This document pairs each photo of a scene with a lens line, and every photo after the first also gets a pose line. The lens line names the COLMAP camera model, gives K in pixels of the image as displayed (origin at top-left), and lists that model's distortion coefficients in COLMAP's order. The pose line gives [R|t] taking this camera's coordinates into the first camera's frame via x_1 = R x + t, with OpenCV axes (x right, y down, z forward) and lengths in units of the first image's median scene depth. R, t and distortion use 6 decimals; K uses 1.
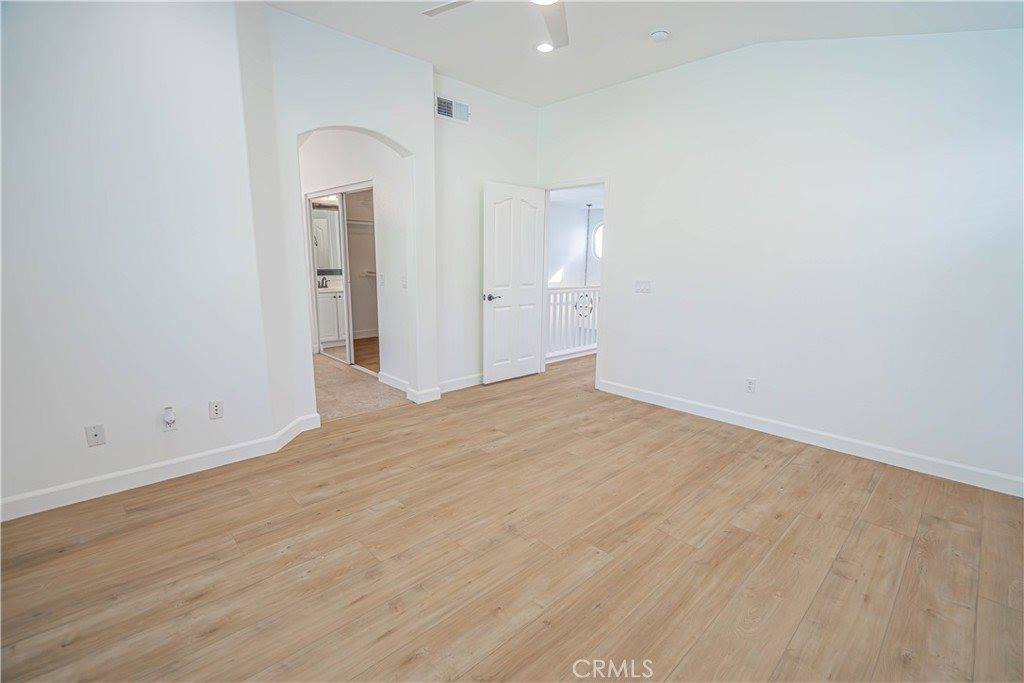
lens RADIAL K [[464.8, 0, 518.9], [0, 464.8, 346.7], [0, 0, 1]] dist [-0.001836, 0.000811]
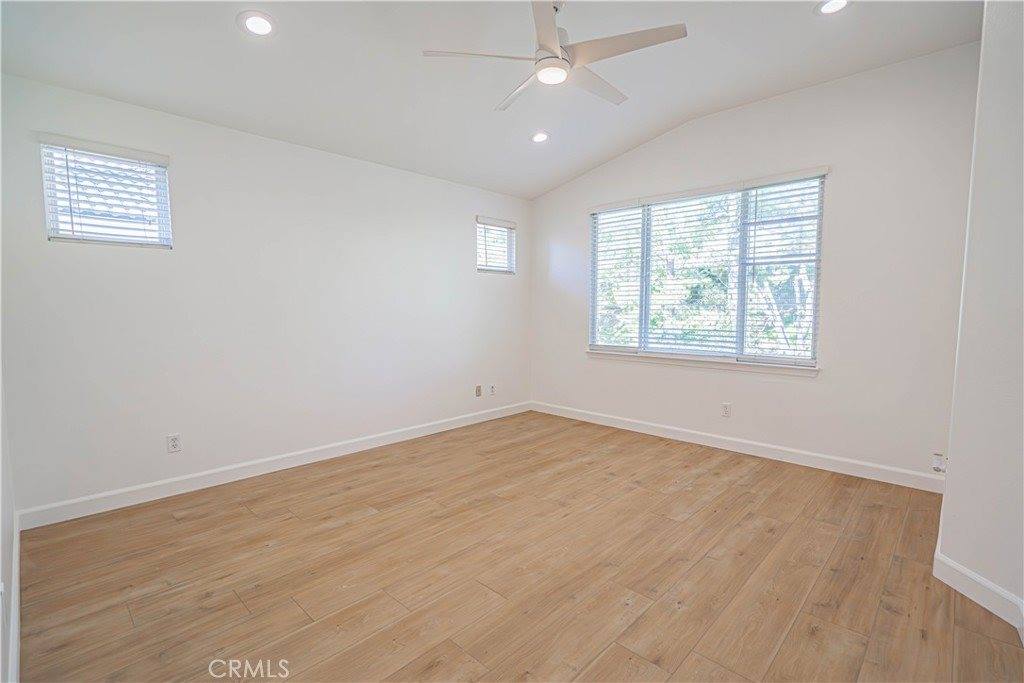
lens RADIAL K [[464.8, 0, 518.9], [0, 464.8, 346.7], [0, 0, 1]] dist [-0.001836, 0.000811]
pose [[-0.999058, -0.013702, -0.041170, 0.139224], [-0.024452, 0.961603, 0.273354, -0.316742], [0.035843, 0.274103, -0.961032, 1.818216]]
